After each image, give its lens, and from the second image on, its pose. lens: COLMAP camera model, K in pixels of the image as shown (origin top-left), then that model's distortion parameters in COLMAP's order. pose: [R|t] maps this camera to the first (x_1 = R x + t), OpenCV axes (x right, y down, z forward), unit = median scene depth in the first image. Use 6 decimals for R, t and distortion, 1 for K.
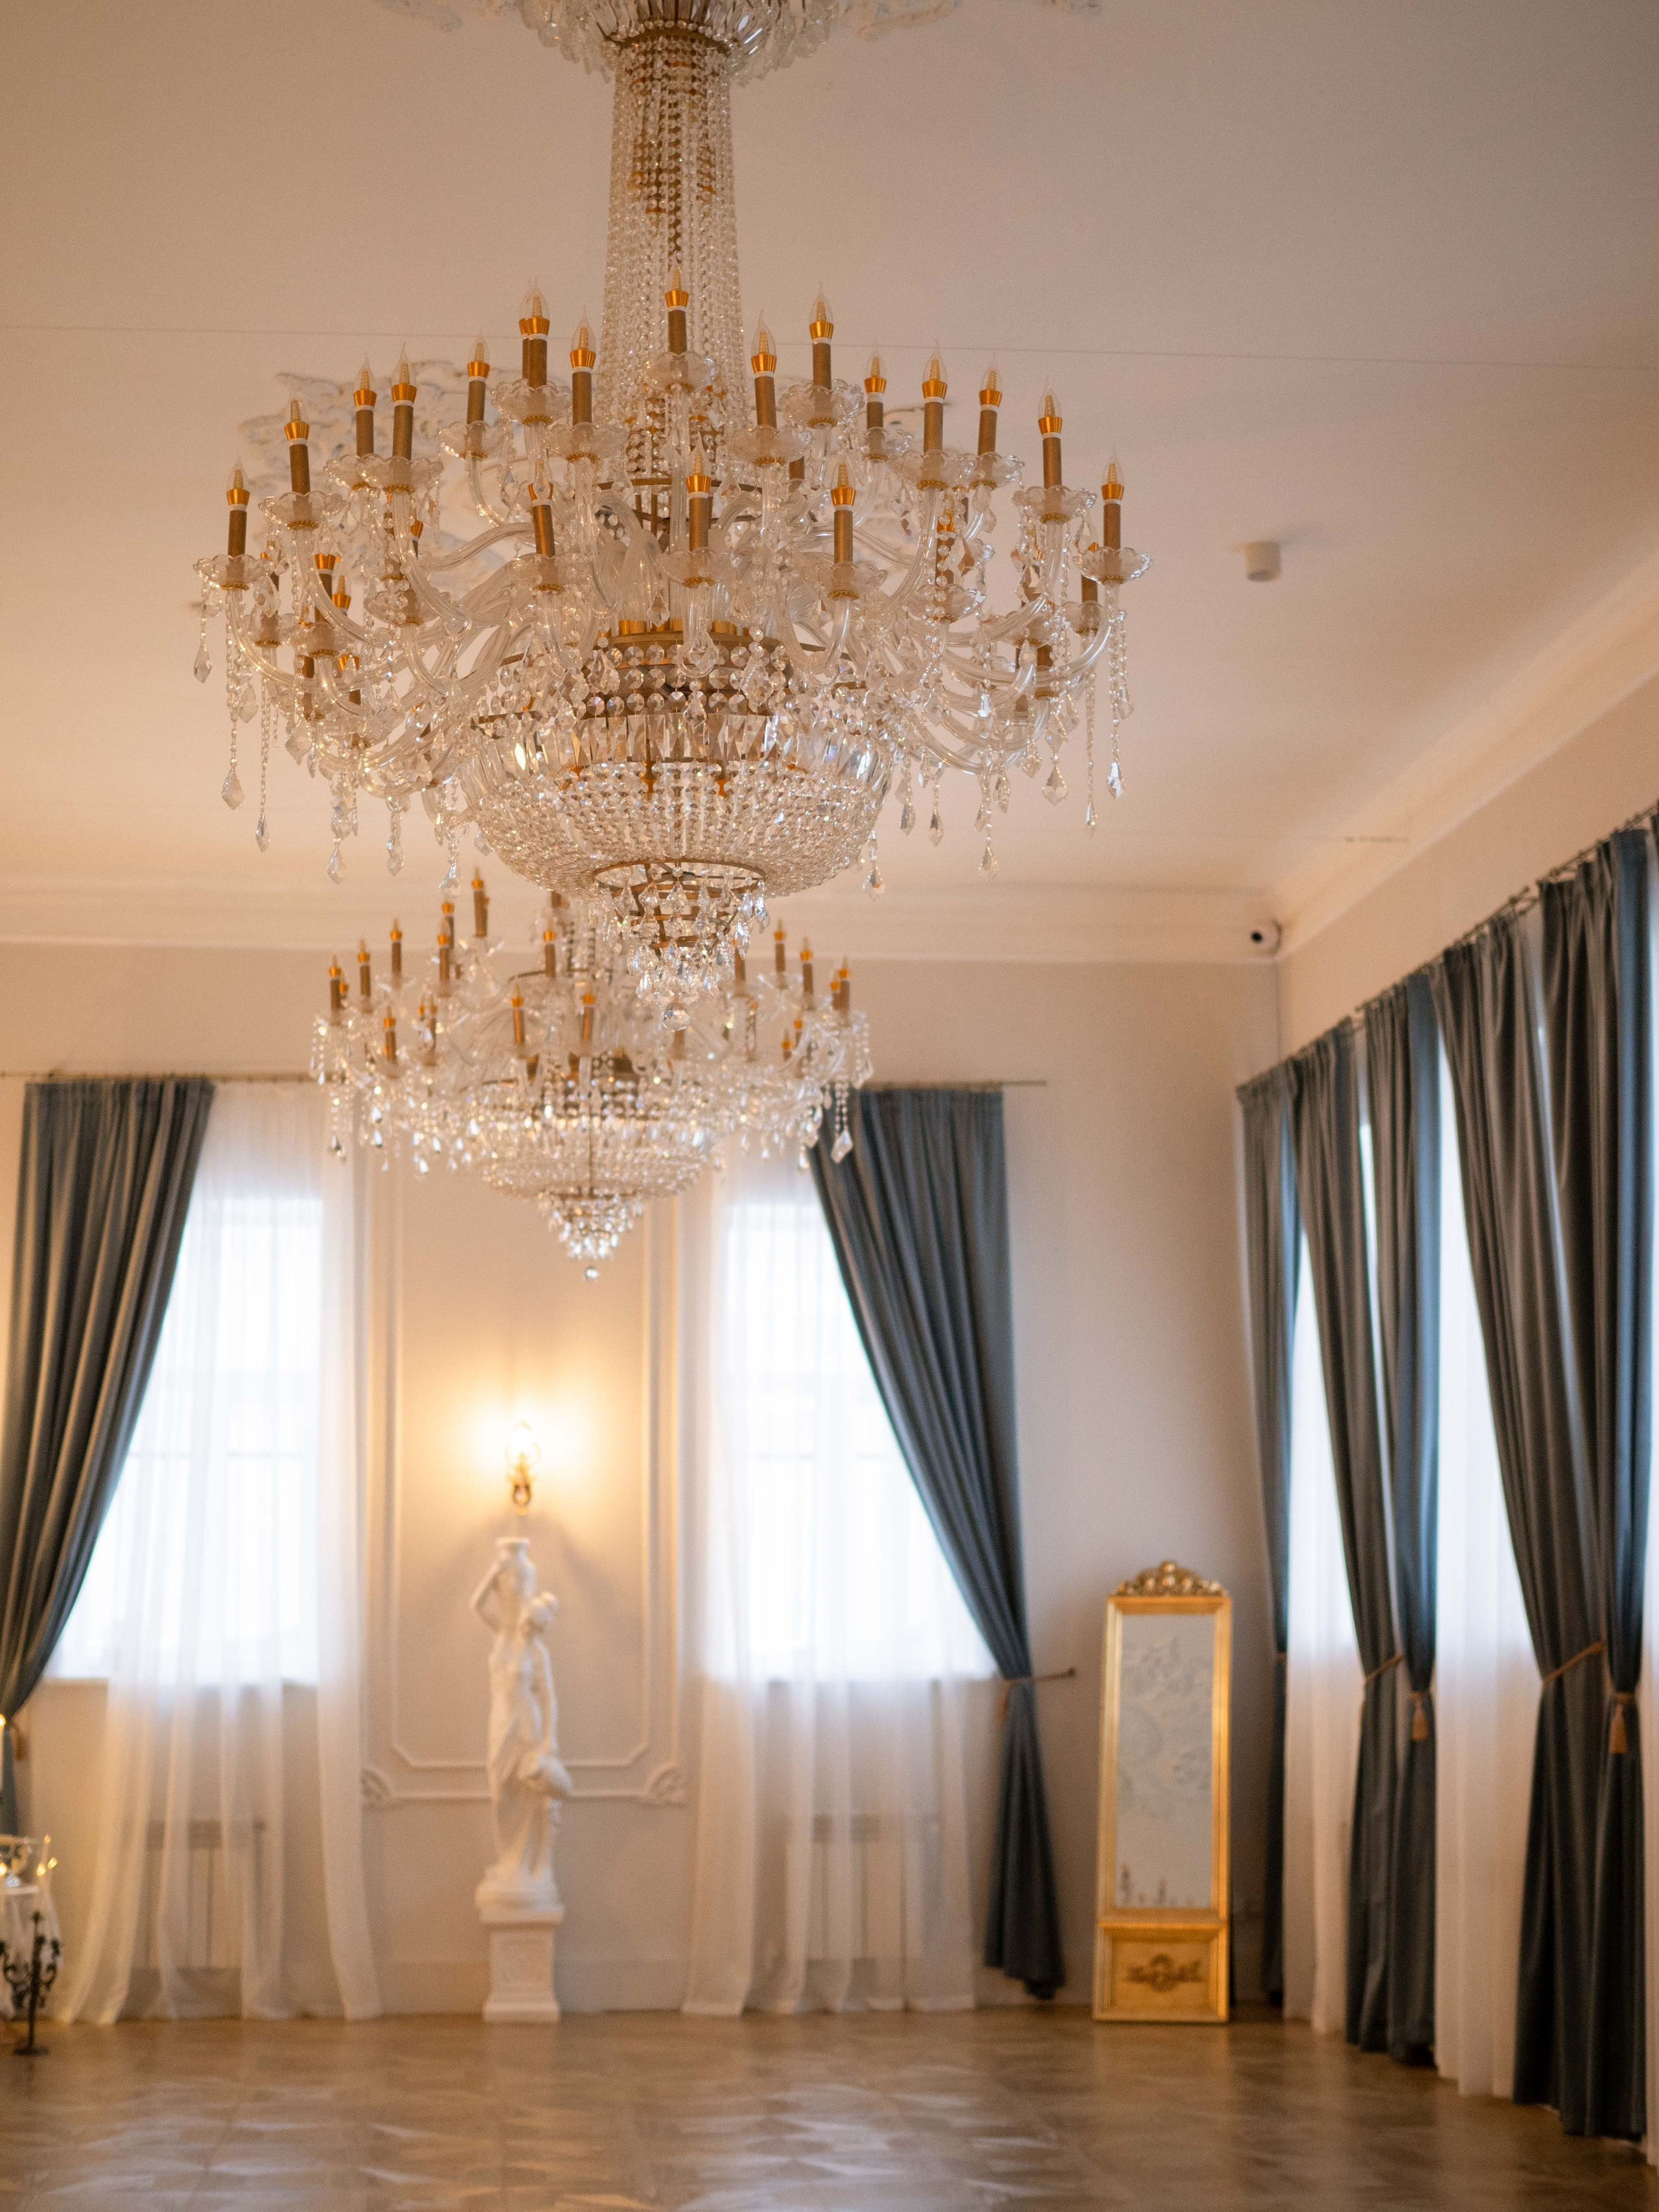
lens RADIAL K [[3310.4, 0, 829.5], [0, 3310.4, 1106.0], [0, 0, 1]] dist [-0.061557, 0.003178]
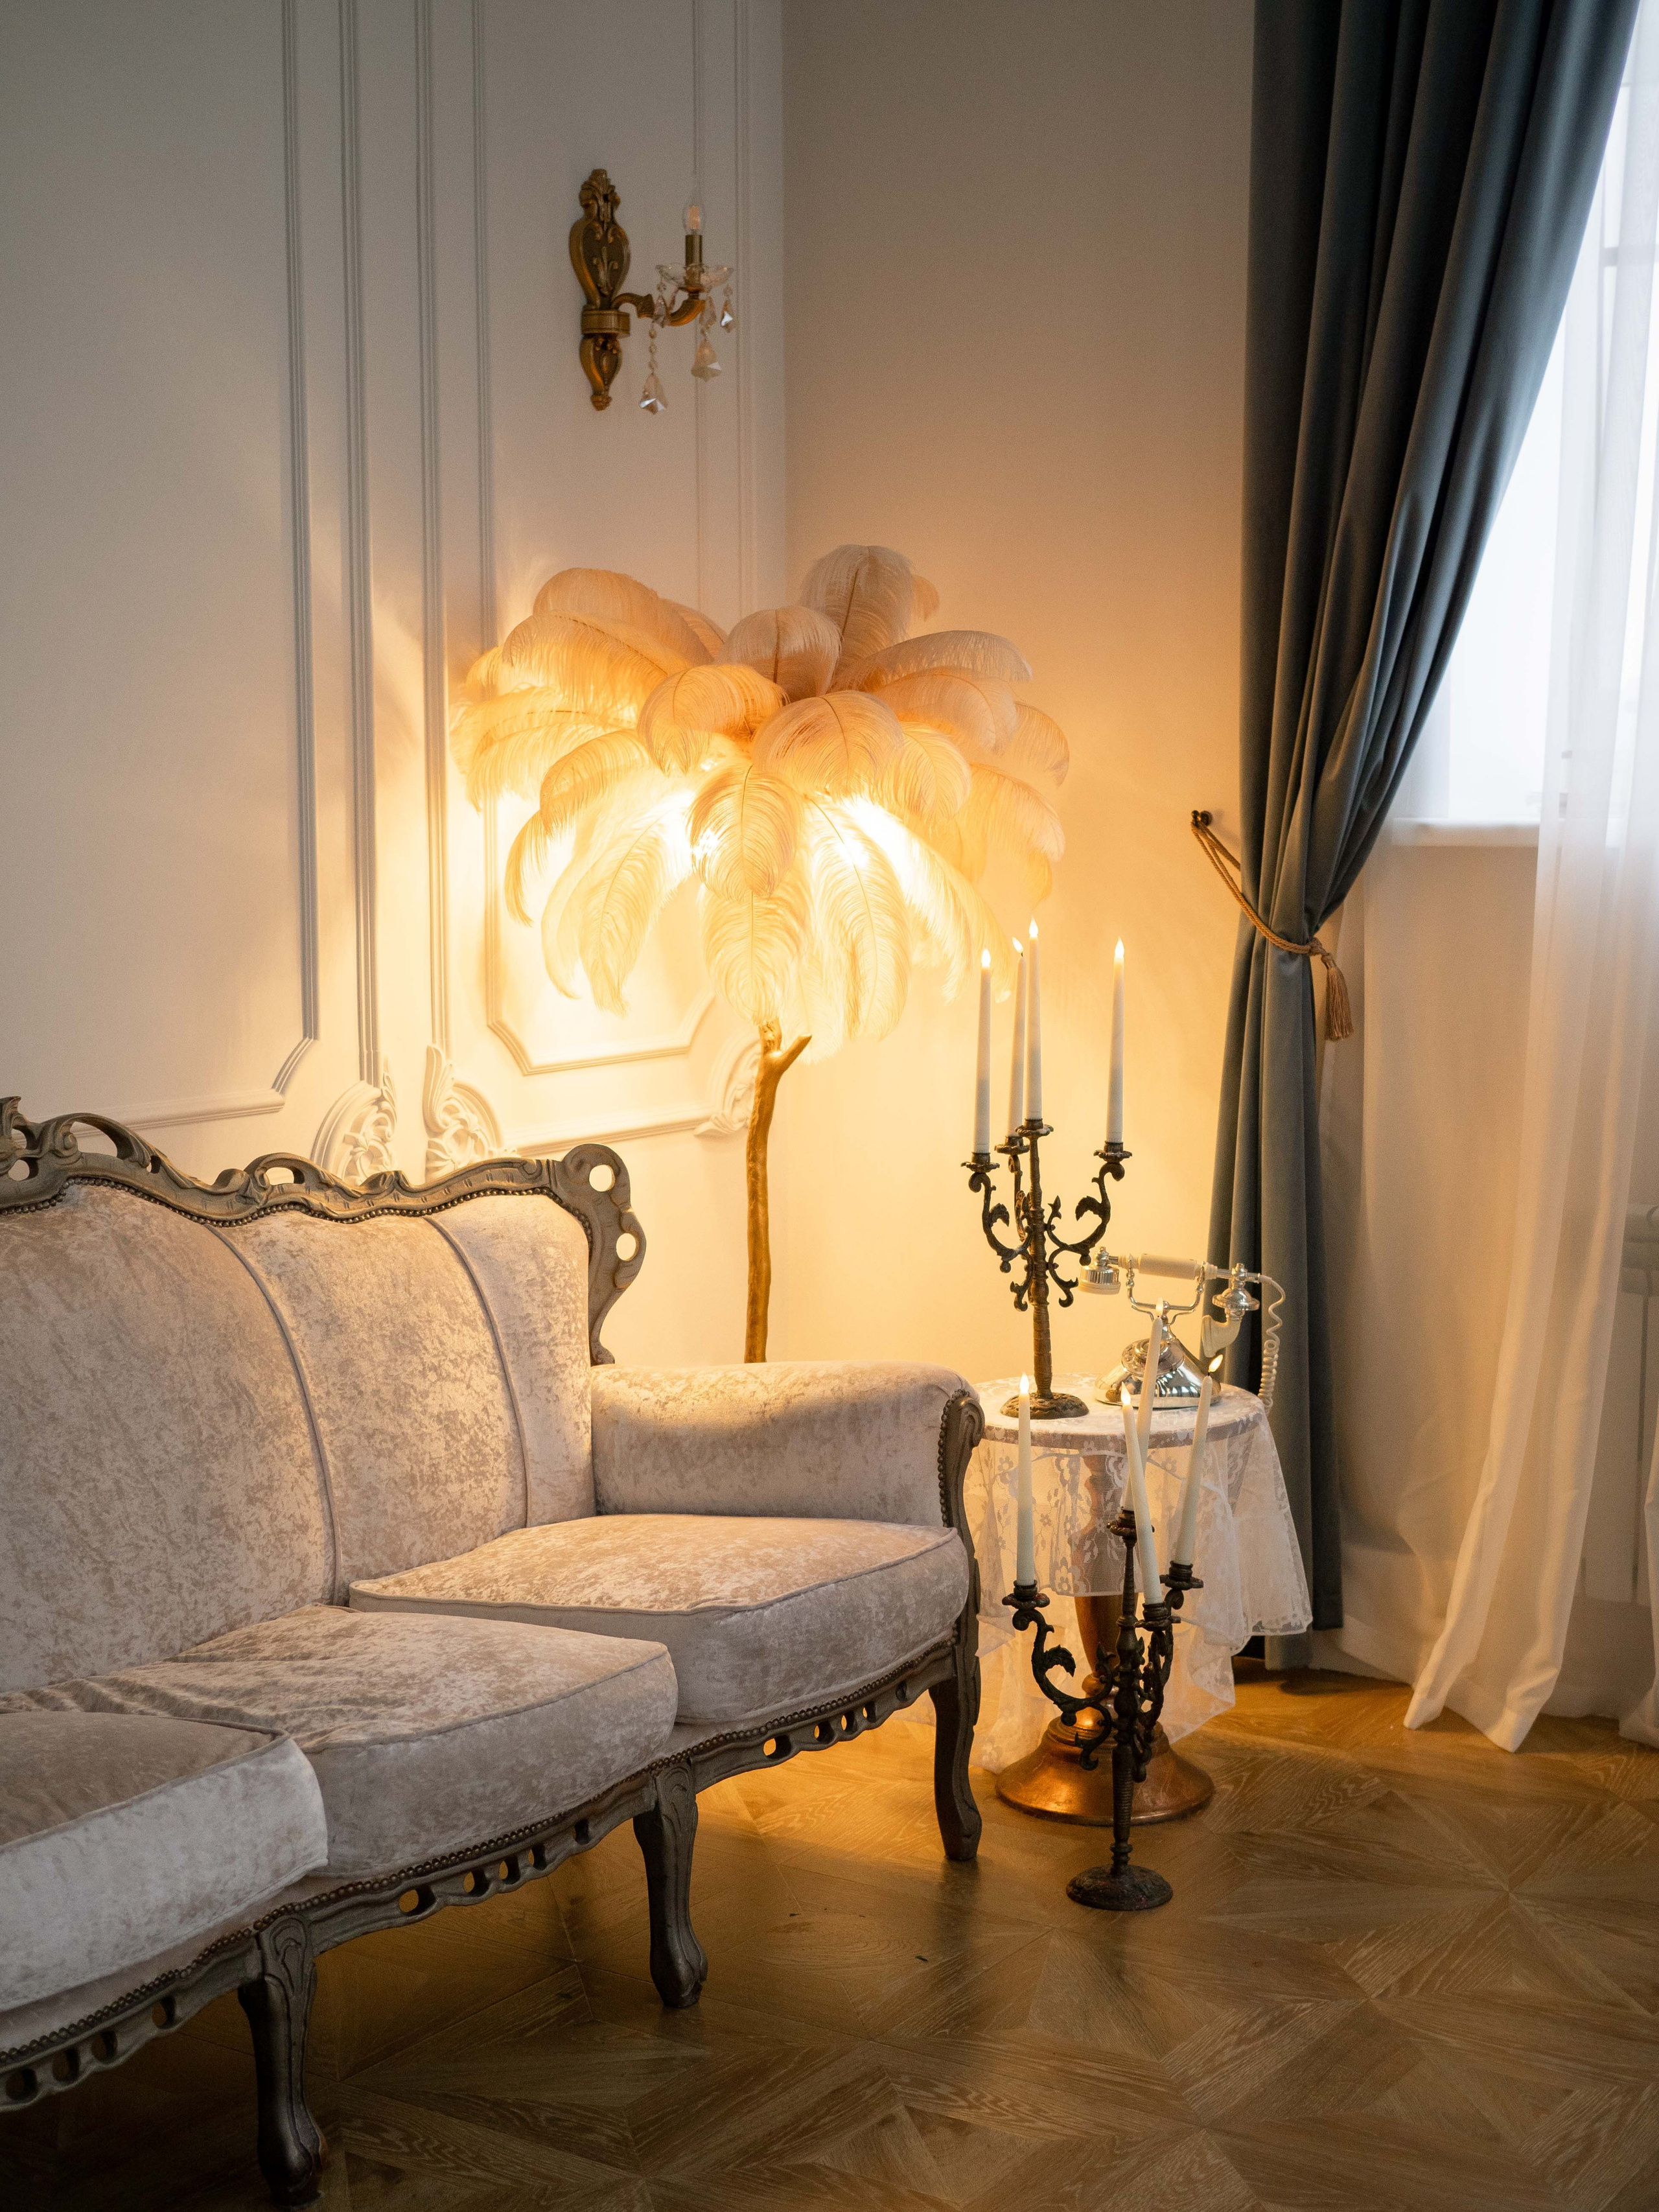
lens RADIAL K [[3310.4, 0, 829.5], [0, 3310.4, 1106.0], [0, 0, 1]] dist [-0.061557, 0.003178]
pose [[0.789254, 0.065856, -0.610525, -0.053196], [0.092994, 0.969947, 0.224843, 0.112863], [0.606984, -0.234233, 0.759411, 0.664620]]
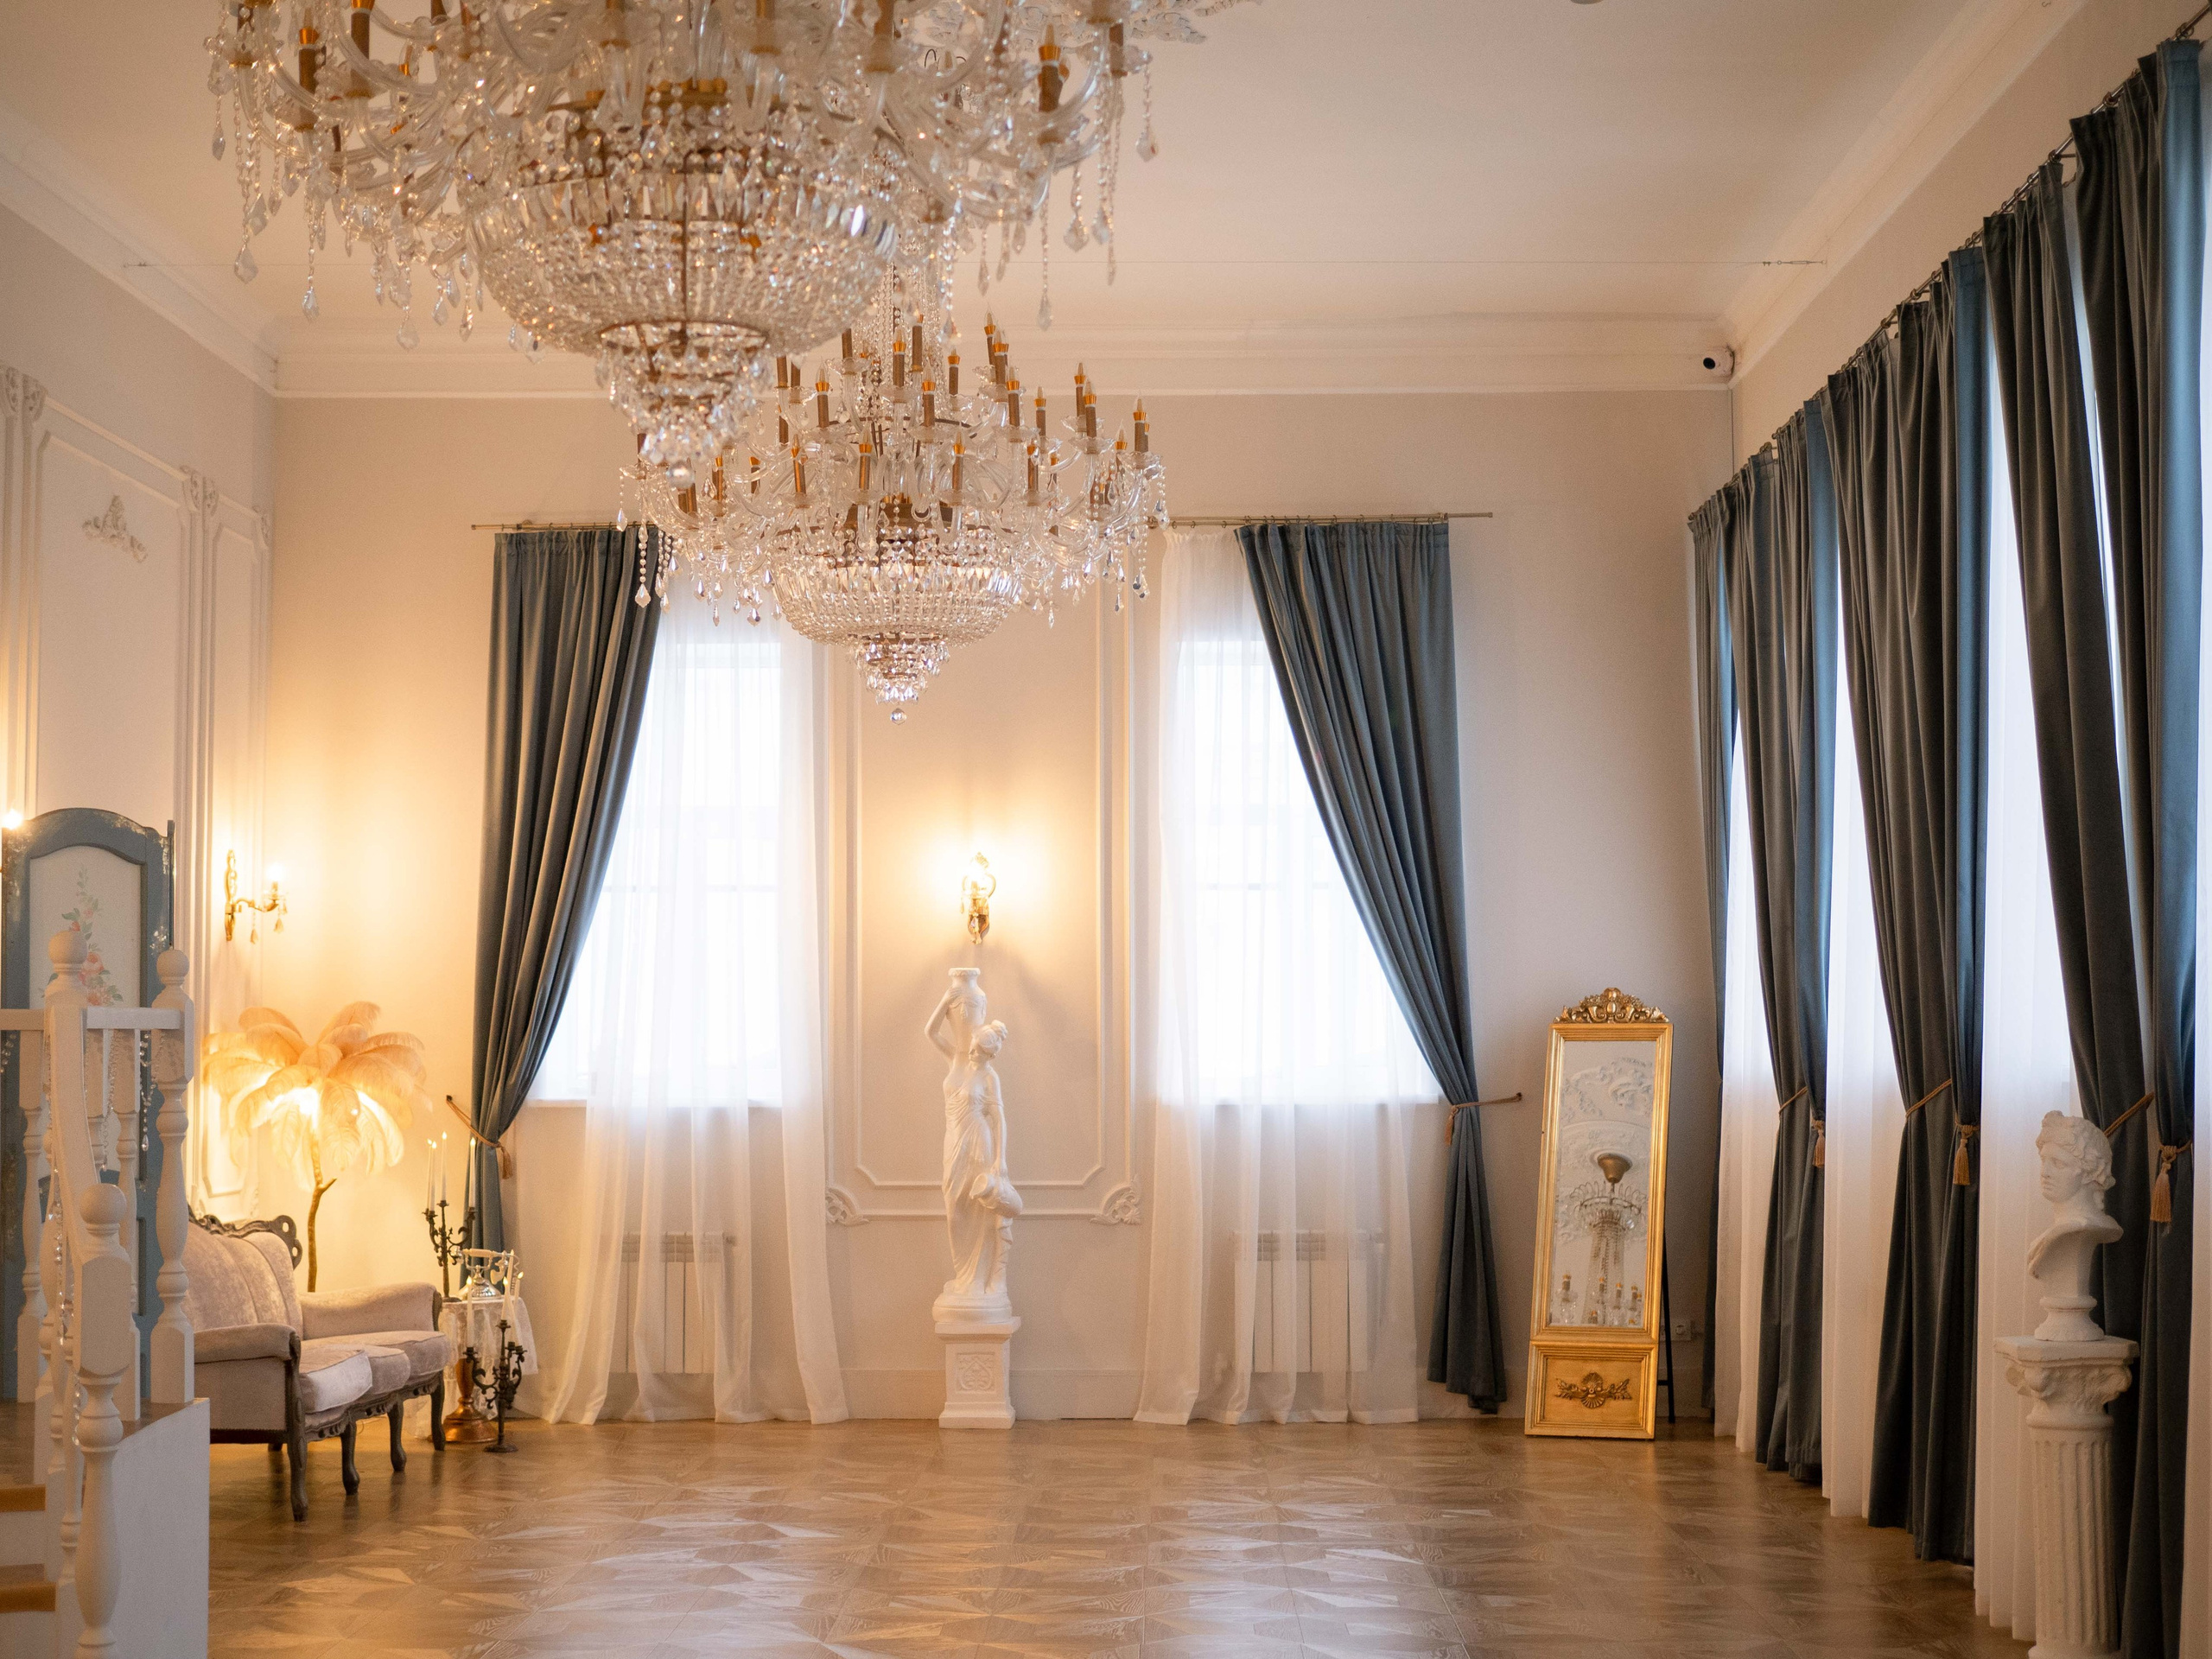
lens RADIAL K [[3245.3, 0, 1106.0], [0, 3245.3, 829.5], [0, 0, 1]] dist [-0.083304, 0.198092]
pose [[0.992020, -0.007105, -0.125883, 0.076841], [0.018440, 0.995852, 0.089105, -0.001673], [0.124728, -0.090715, 0.988035, 0.007738]]
